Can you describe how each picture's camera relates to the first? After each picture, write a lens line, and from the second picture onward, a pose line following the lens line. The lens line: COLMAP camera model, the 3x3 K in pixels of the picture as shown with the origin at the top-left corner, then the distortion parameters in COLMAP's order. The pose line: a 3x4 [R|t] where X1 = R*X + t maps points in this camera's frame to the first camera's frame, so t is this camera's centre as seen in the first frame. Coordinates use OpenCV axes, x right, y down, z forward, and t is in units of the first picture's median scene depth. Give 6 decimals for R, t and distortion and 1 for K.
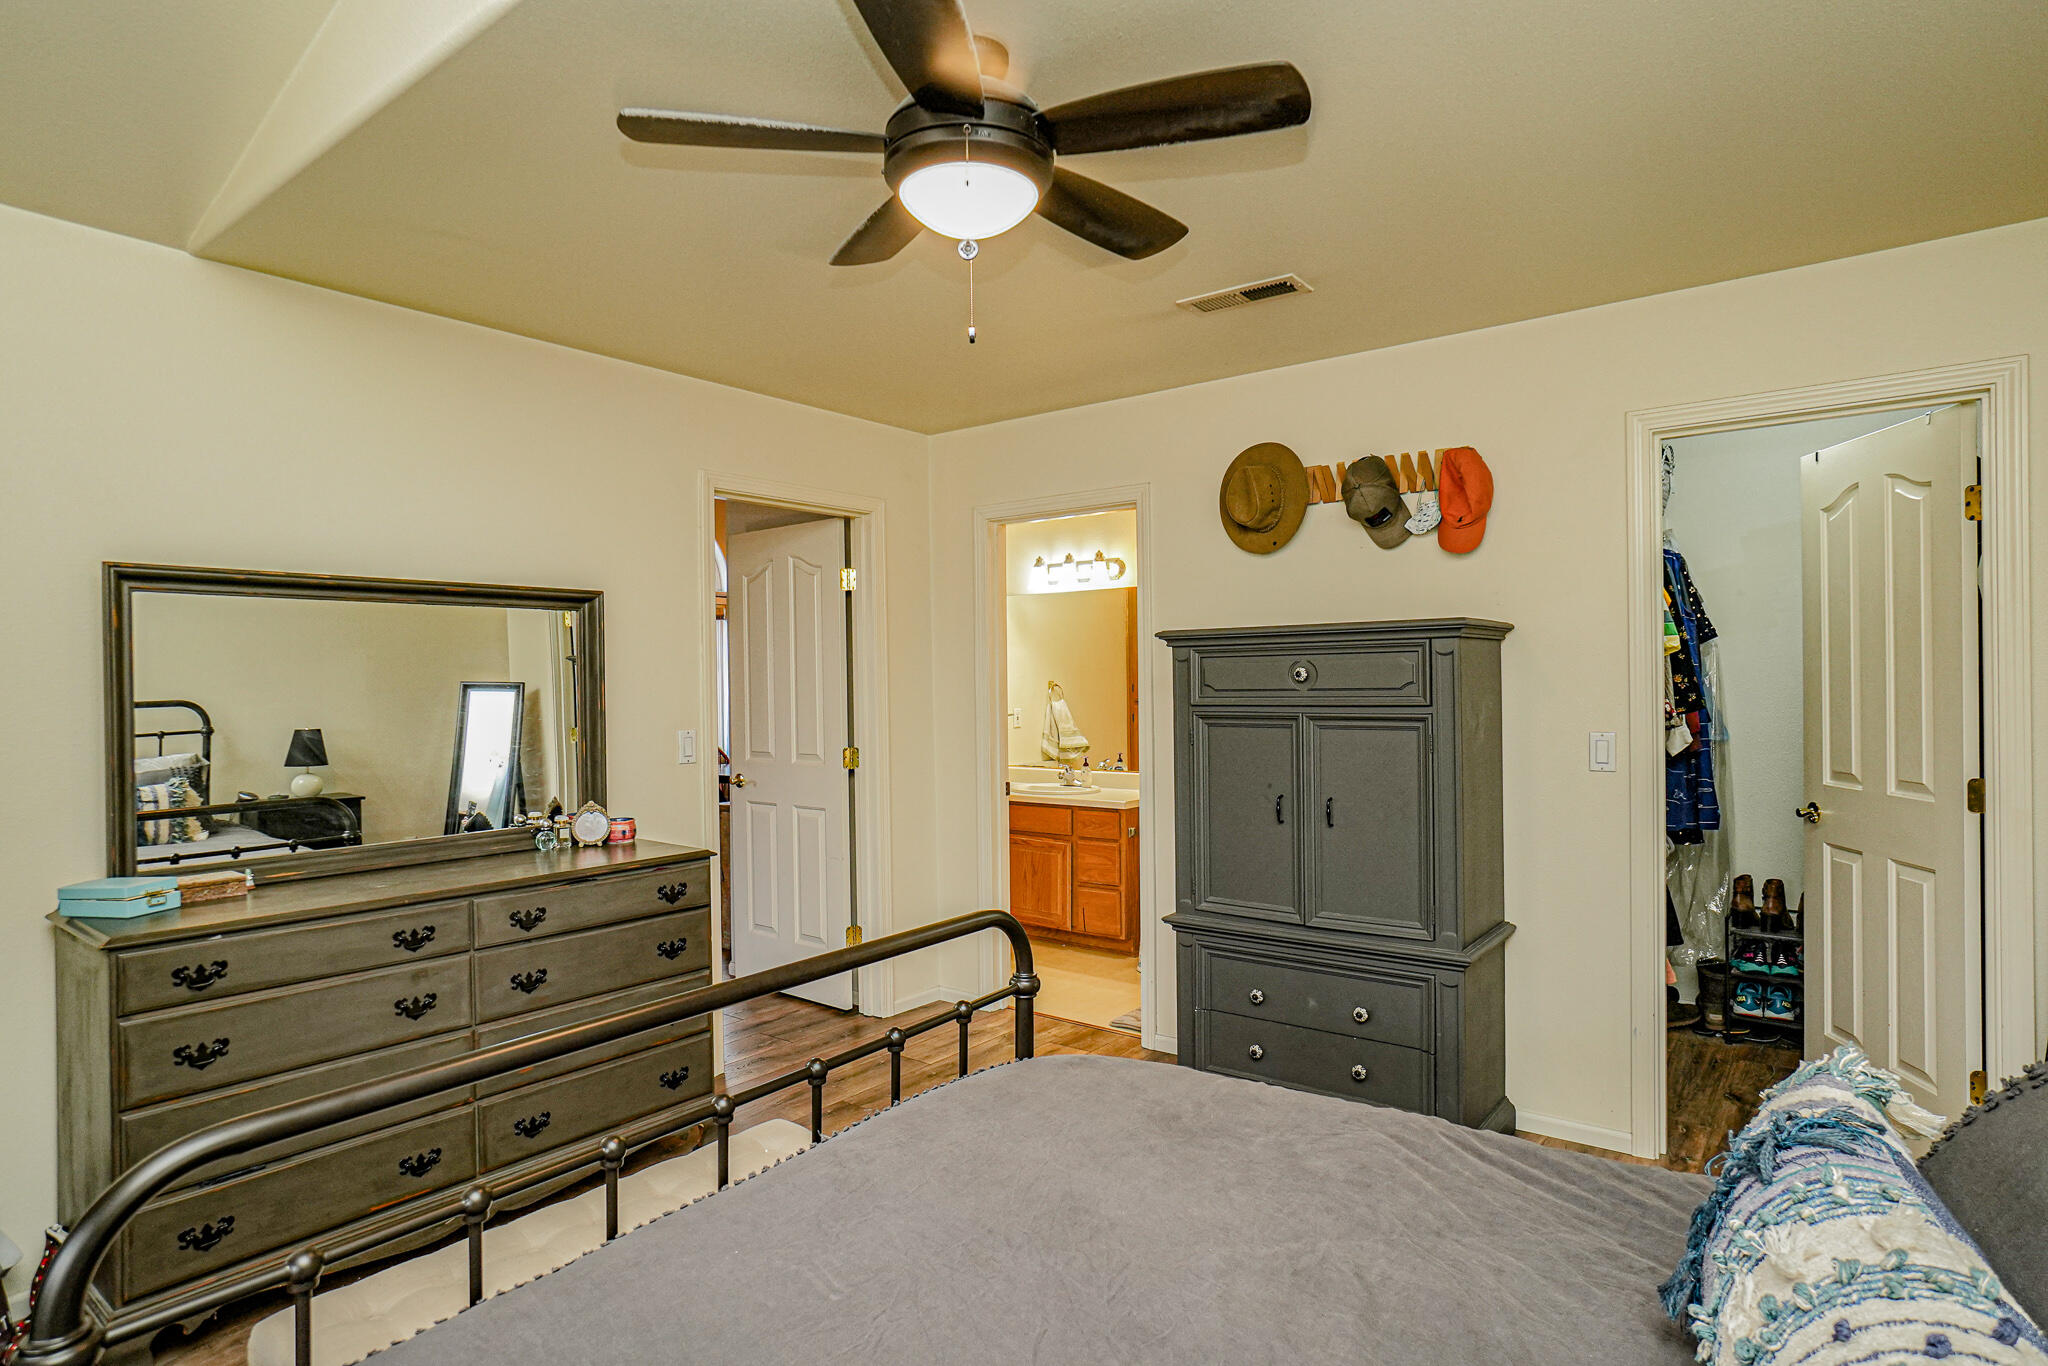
lens RADIAL K [[1114.0, 0, 1023.6], [0, 1114.0, 682.7], [0, 0, 1]] dist [0.000112, 0.000000]
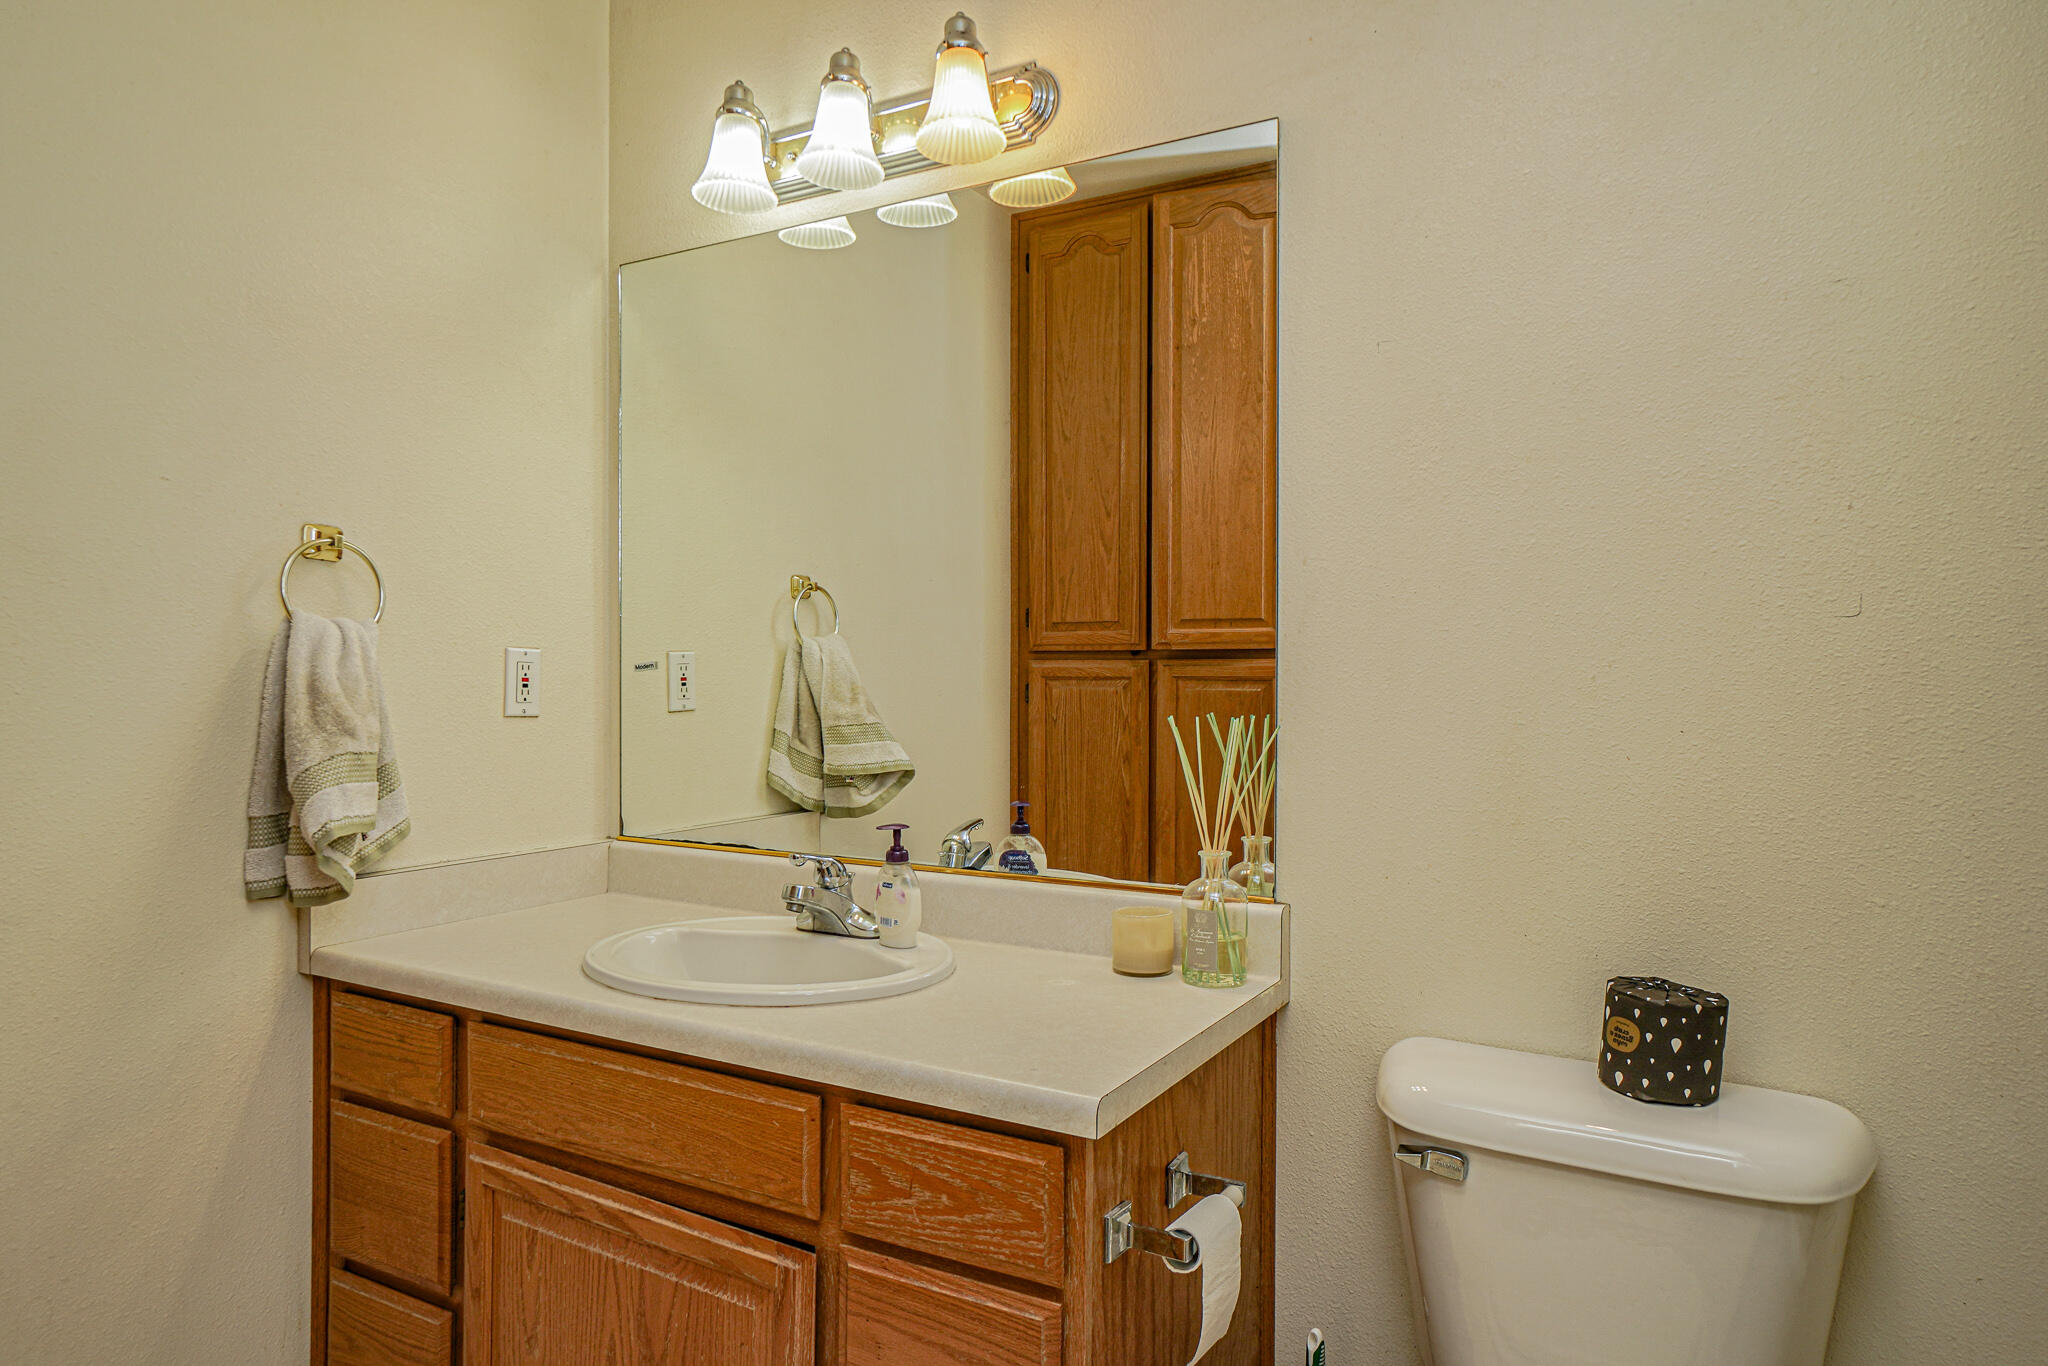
lens RADIAL K [[1248.1, 0, 1027.1], [0, 1248.1, 681.5], [0, 0, 1]] dist [0.001455, 0.000103]
pose [[0.988582, 0.015674, 0.149870, 0.041665], [-0.015198, 0.999875, -0.004318, 0.035472], [-0.149919, 0.001991, 0.988696, 0.708205]]
